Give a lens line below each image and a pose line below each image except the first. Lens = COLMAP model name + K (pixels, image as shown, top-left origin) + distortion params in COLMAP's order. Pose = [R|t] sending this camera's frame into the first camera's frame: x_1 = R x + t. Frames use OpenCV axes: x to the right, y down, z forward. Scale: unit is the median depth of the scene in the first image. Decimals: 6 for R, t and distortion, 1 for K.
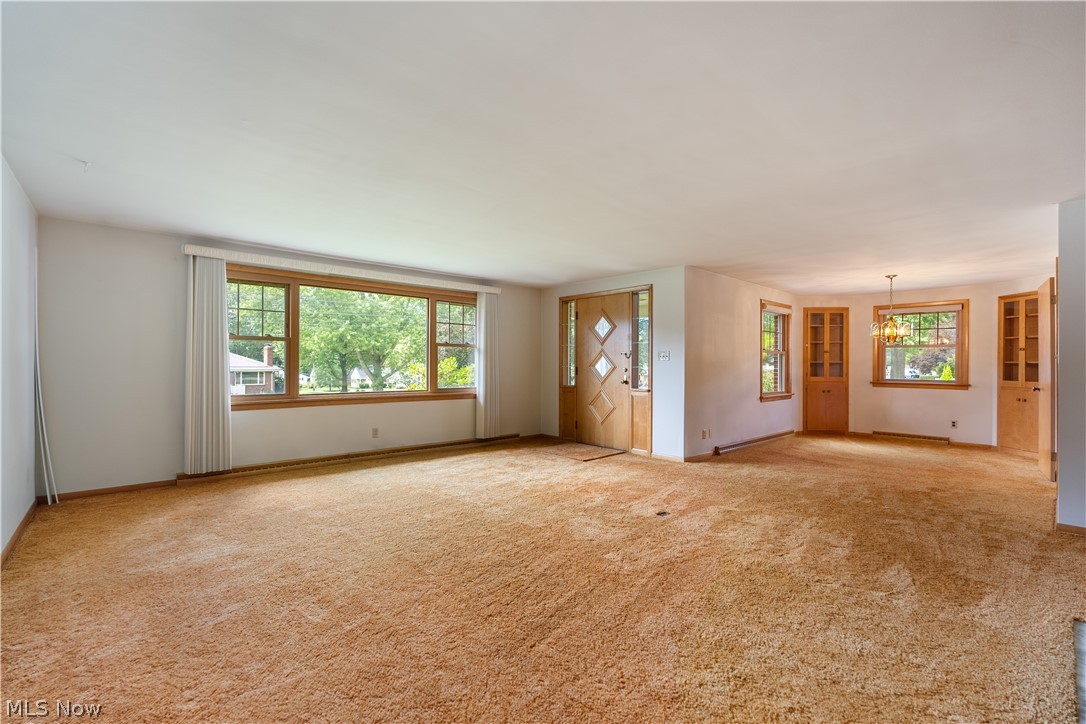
lens RADIAL K [[475.3, 0, 542.1], [0, 475.3, 364.5], [0, 0, 1]] dist [-0.002528, -0.000174]
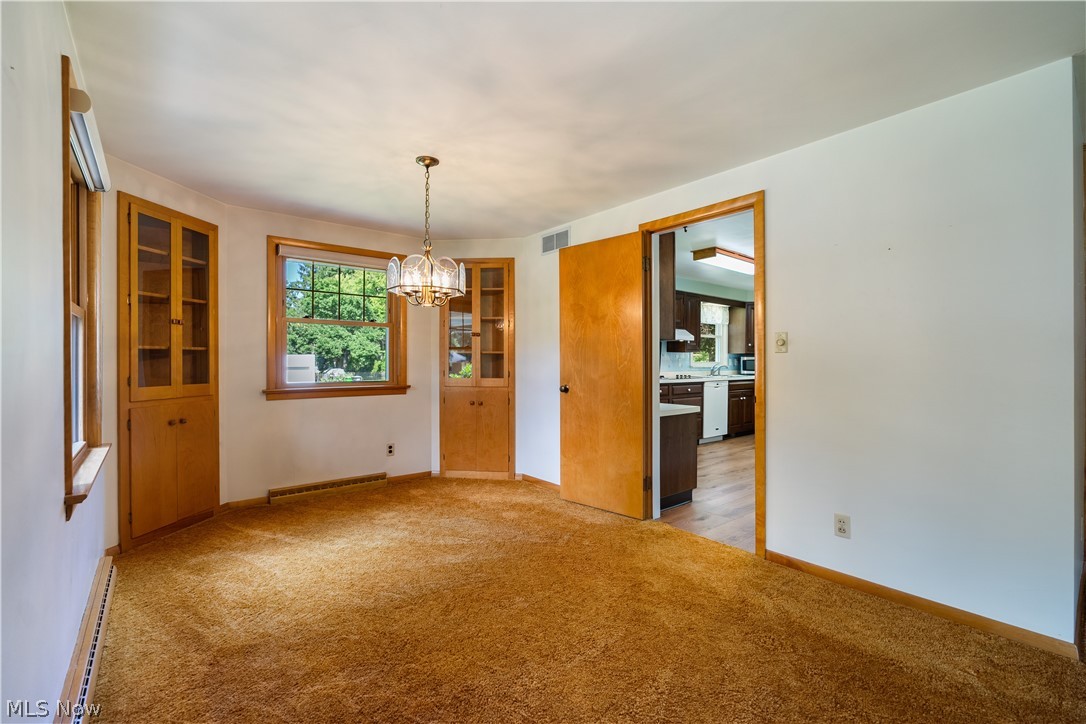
lens RADIAL K [[475.3, 0, 541.8], [0, 475.3, 362.3], [0, 0, 1]] dist [-0.002528, -0.000174]
pose [[0.050055, -0.009366, 0.998703, 0.223917], [0.000522, 0.999956, 0.009351, 0.003376], [-0.998746, 0.000053, 0.050058, 0.693991]]
